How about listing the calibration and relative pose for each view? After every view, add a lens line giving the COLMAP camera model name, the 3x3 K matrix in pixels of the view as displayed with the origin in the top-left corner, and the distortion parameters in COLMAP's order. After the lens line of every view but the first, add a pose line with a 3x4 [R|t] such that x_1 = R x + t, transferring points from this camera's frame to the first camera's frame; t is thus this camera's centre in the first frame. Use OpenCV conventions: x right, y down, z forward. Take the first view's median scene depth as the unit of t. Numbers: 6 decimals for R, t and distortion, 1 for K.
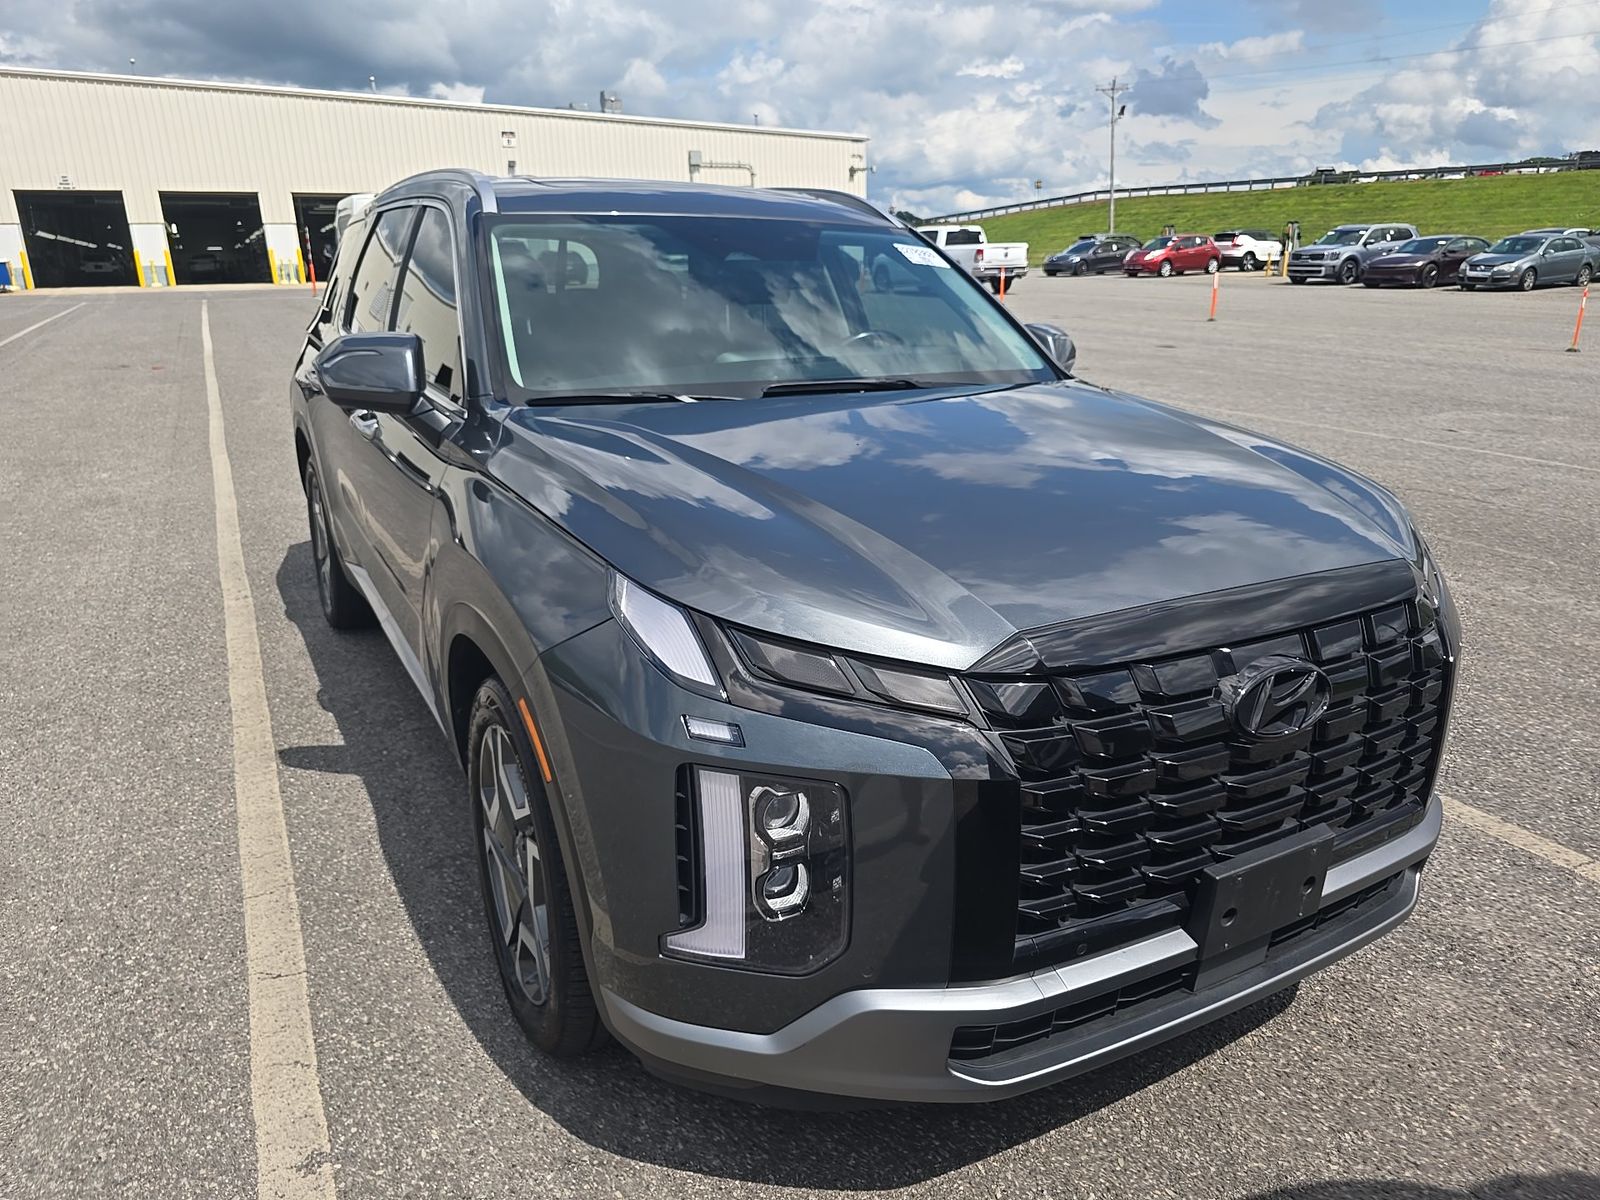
lens RADIAL K [[1099.4, 0, 800.0], [0, 1099.4, 600.0], [0, 0, 1]] dist [0.042239, -0.041152]
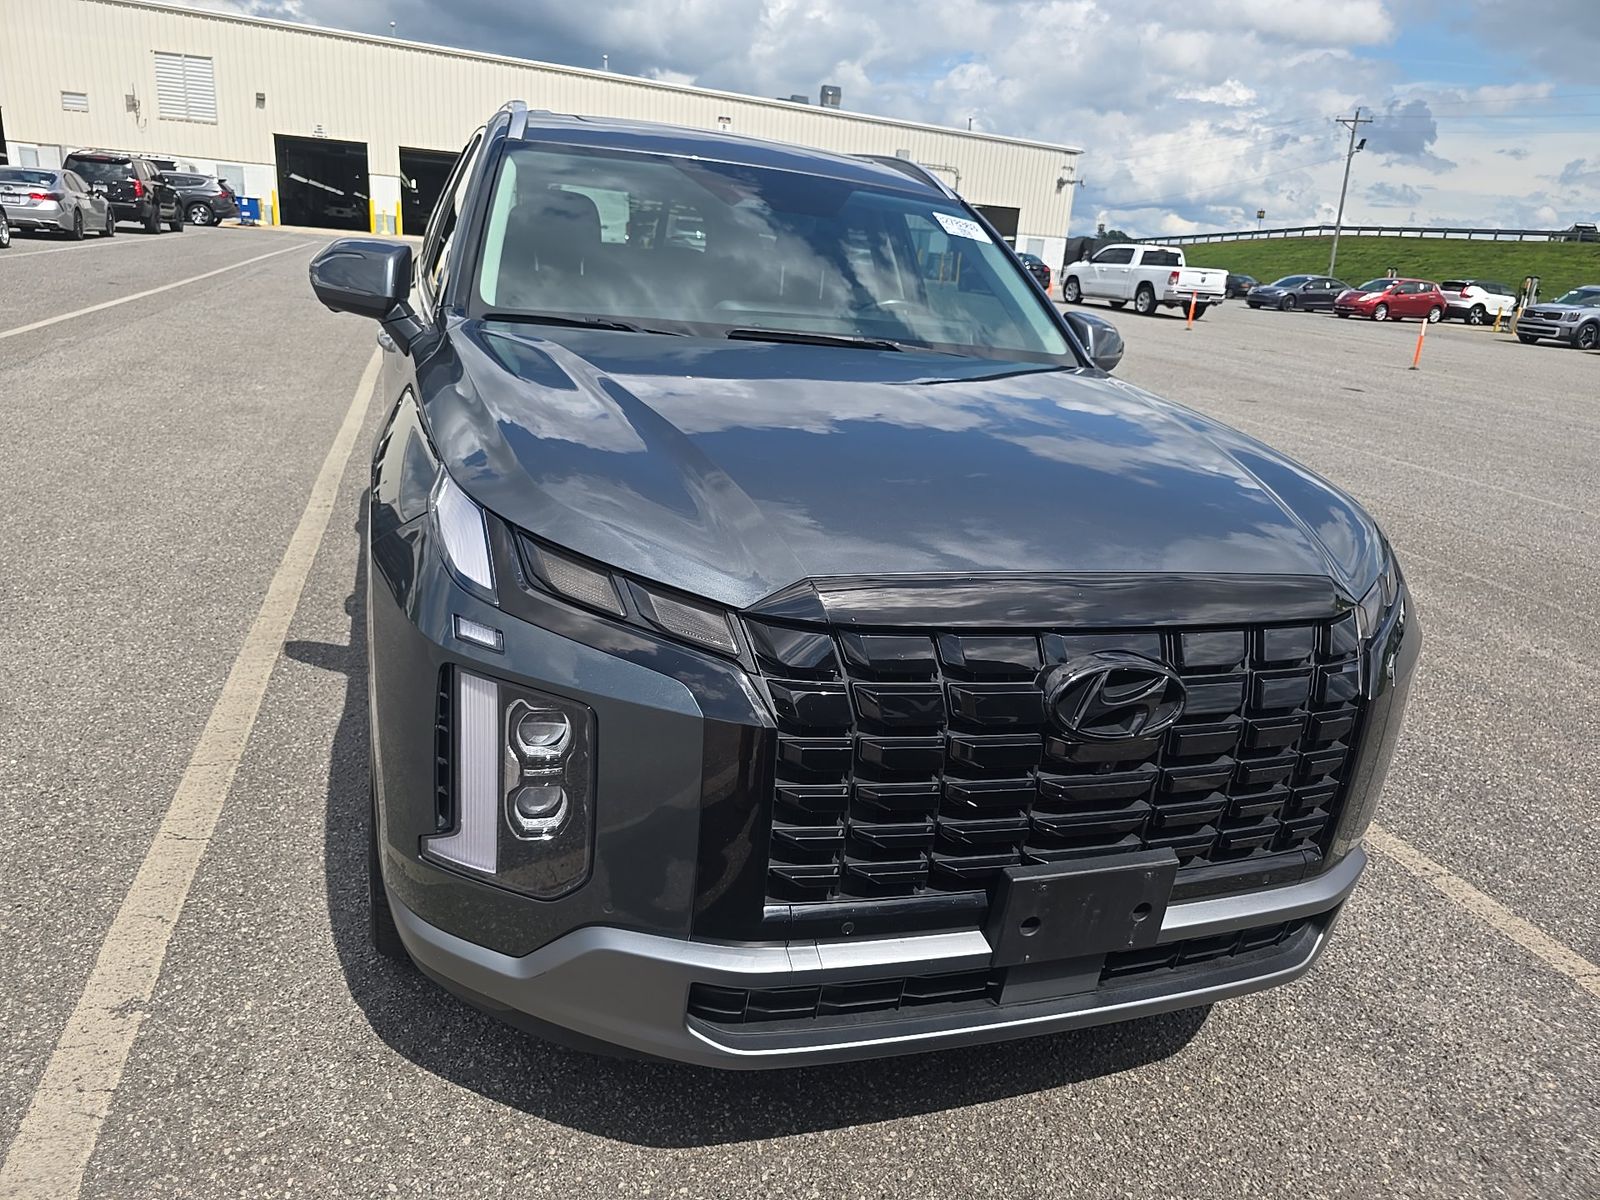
lens RADIAL K [[1095.0, 0, 797.6], [0, 1095.0, 595.1], [0, 0, 1]] dist [0.039964, -0.033952]
pose [[0.980444, 0.138099, -0.140205, 0.172492], [-0.138519, 0.990336, 0.006808, 0.020860], [0.139790, 0.012747, 0.990099, 0.039954]]
